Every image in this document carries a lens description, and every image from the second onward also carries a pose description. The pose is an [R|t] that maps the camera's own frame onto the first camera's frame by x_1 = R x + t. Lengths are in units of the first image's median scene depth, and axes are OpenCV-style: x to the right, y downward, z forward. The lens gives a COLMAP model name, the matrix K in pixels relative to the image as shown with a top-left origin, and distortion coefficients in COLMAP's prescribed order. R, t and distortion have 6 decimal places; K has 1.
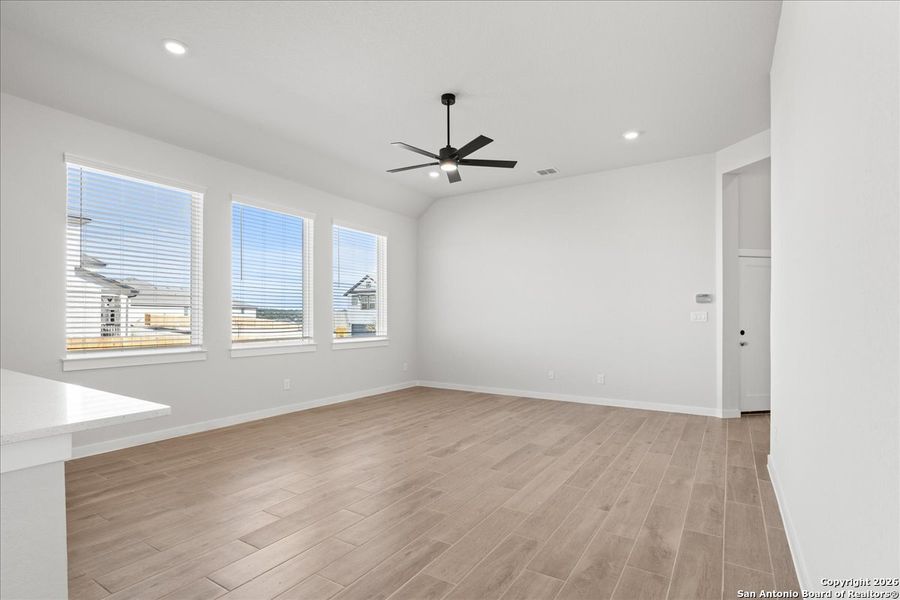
lens RADIAL K [[456.6, 0, 451.4], [0, 456.6, 317.3], [0, 0, 1]] dist [-0.001948, -0.000222]
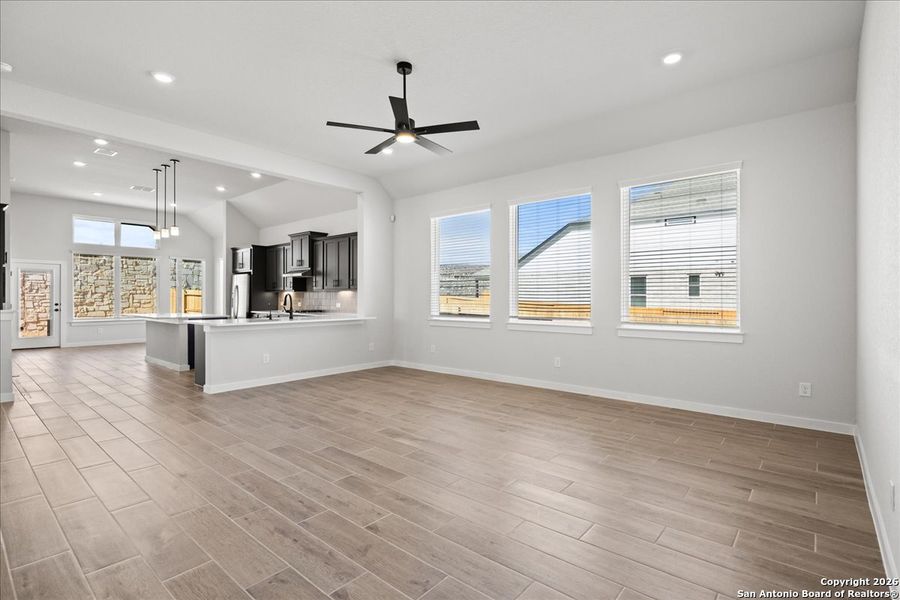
lens RADIAL K [[417.6, 0, 450.0], [0, 417.6, 300.0], [0, 0, 1]] dist [0.003759, 0.000909]
pose [[-0.146326, 0.007500, -0.989208, 0.859225], [0.002442, 0.999971, 0.007220, -0.002812], [0.989233, -0.001359, -0.146340, 1.243475]]
